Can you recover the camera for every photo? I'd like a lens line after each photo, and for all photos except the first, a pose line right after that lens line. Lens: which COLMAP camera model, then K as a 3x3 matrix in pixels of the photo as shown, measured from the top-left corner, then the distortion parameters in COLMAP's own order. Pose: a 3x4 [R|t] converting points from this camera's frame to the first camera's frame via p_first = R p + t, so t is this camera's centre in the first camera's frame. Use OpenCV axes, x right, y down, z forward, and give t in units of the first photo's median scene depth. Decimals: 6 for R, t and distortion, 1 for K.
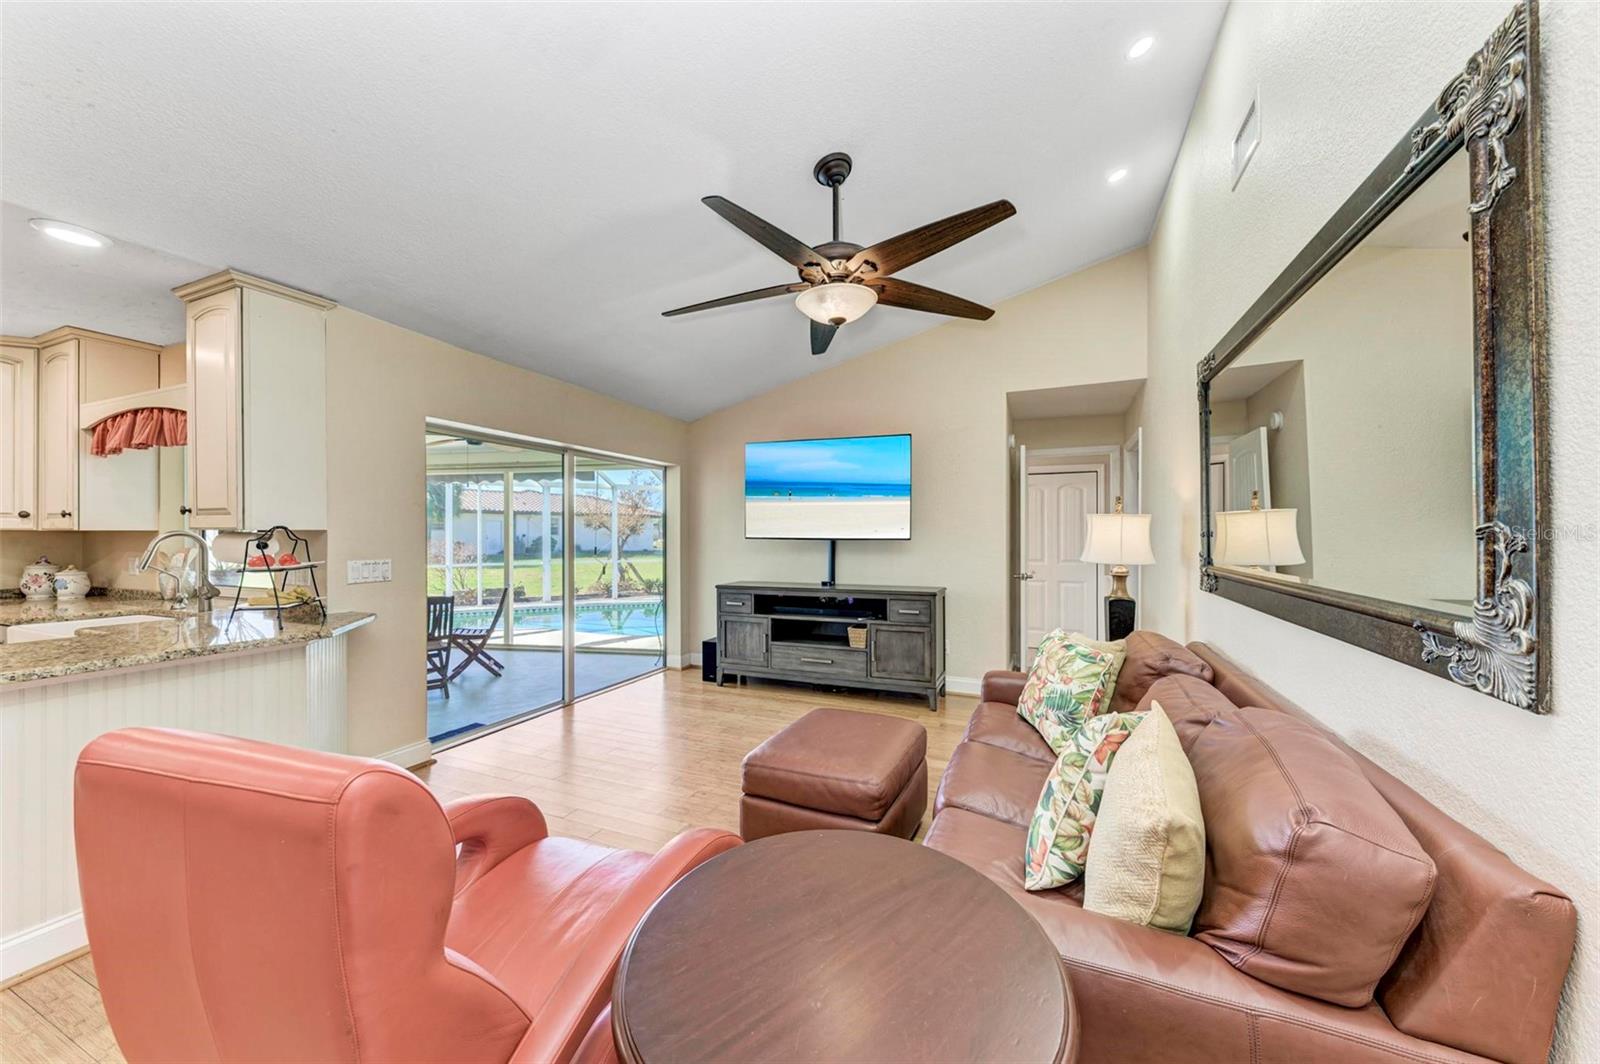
lens RADIAL K [[566.4, 0, 805.4], [0, 566.4, 534.4], [0, 0, 1]] dist [0.012667, -0.004481]
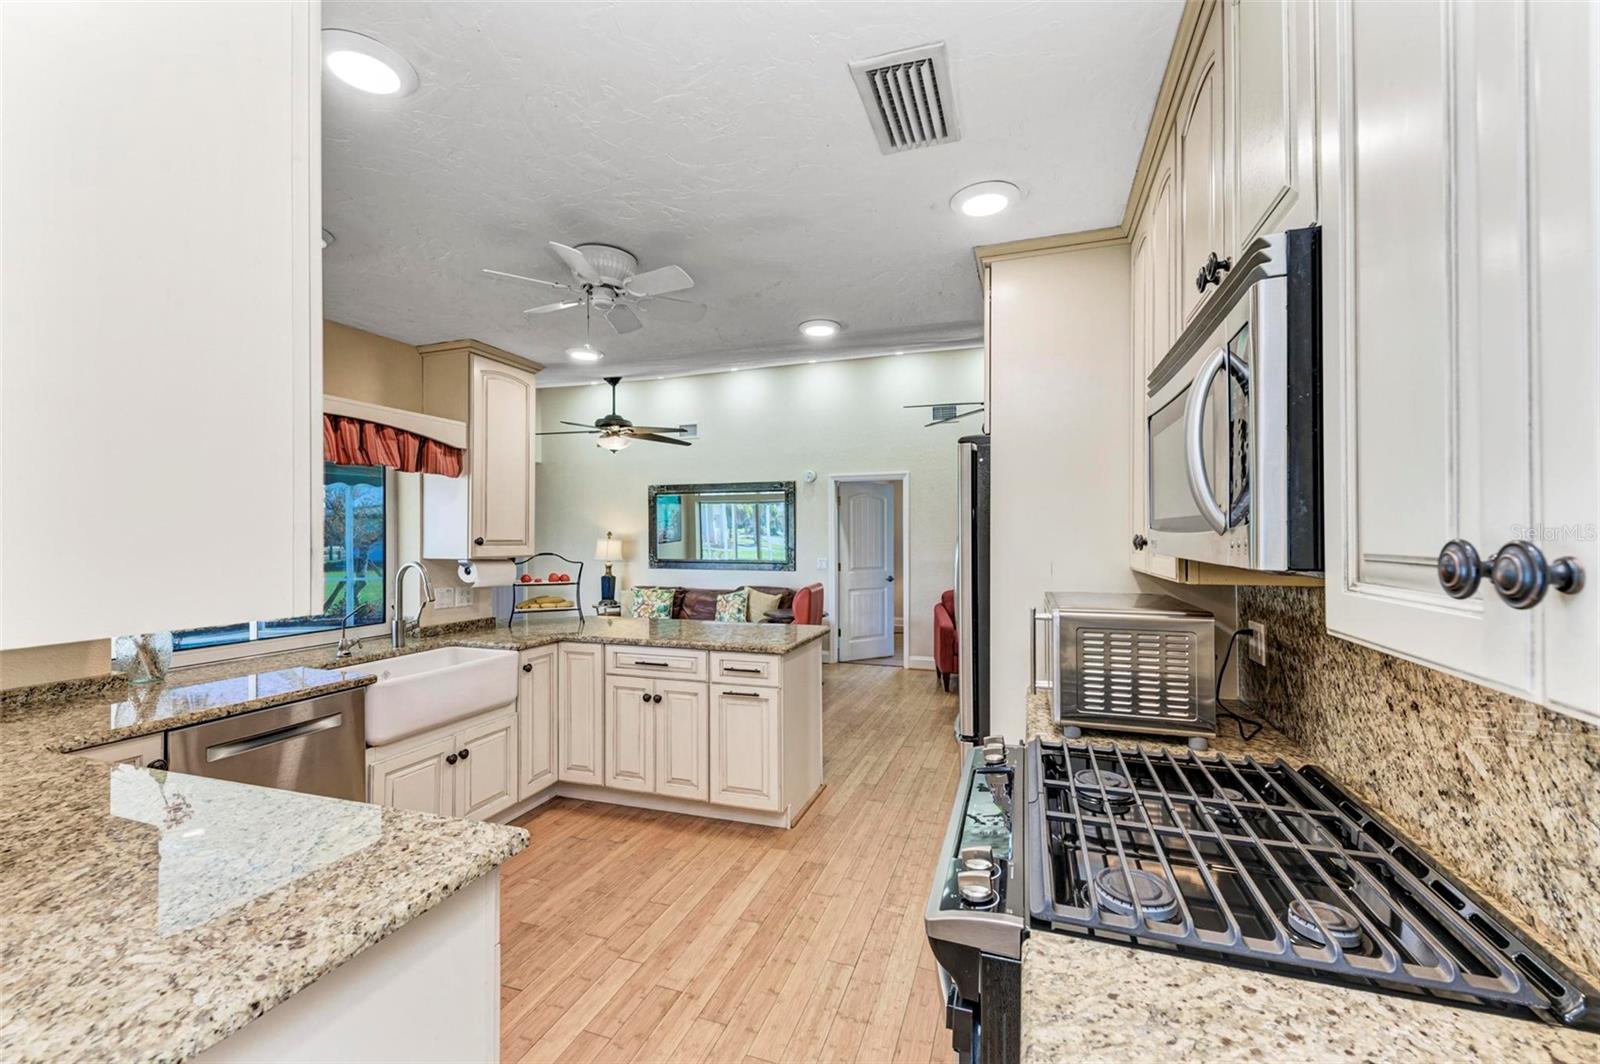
lens RADIAL K [[650.6, 0, 809.0], [0, 650.6, 533.0], [0, 0, 1]] dist [0.018629, 0.000004]
pose [[-0.070024, 0.005946, 0.997528, -1.802702], [0.002289, 0.999981, -0.005800, -0.037257], [-0.997543, 0.001877, -0.070036, 0.332973]]
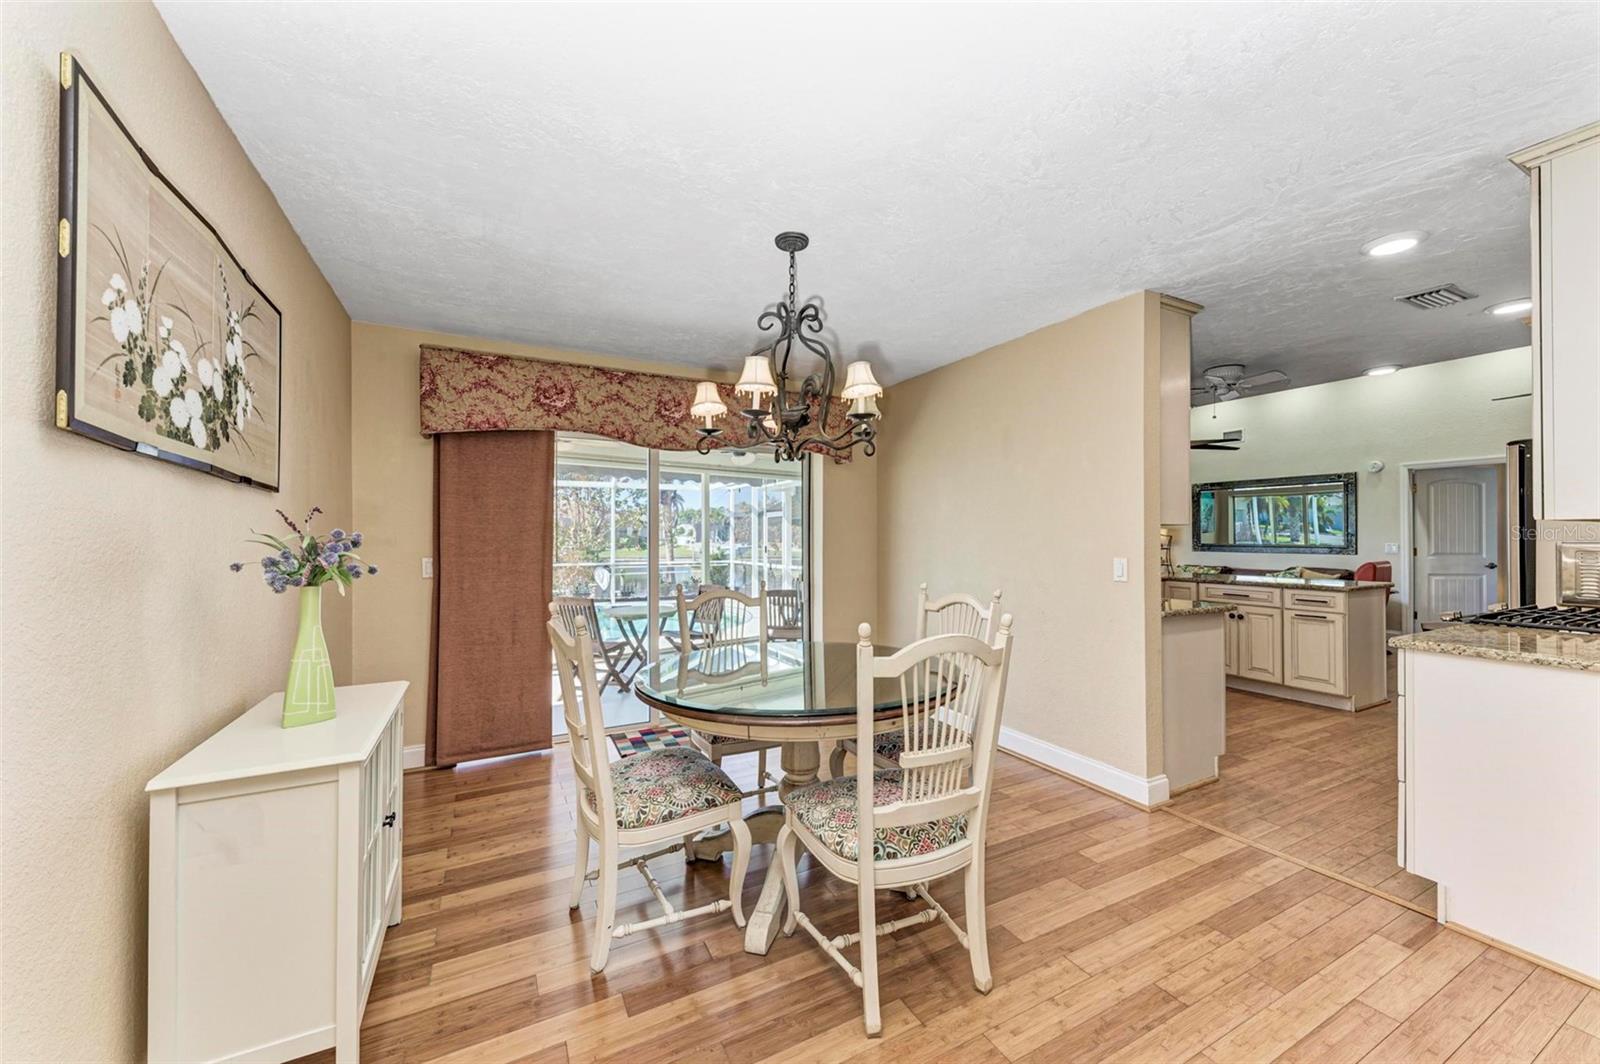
lens RADIAL K [[598.3, 0, 810.3], [0, 598.3, 535.1], [0, 0, 1]] dist [0.015870, -0.000336]
pose [[0.630071, 0.002270, 0.776535, -2.569529], [0.000381, 0.999995, -0.003233, 0.009731], [-0.776538, 0.002332, 0.630066, 0.378883]]
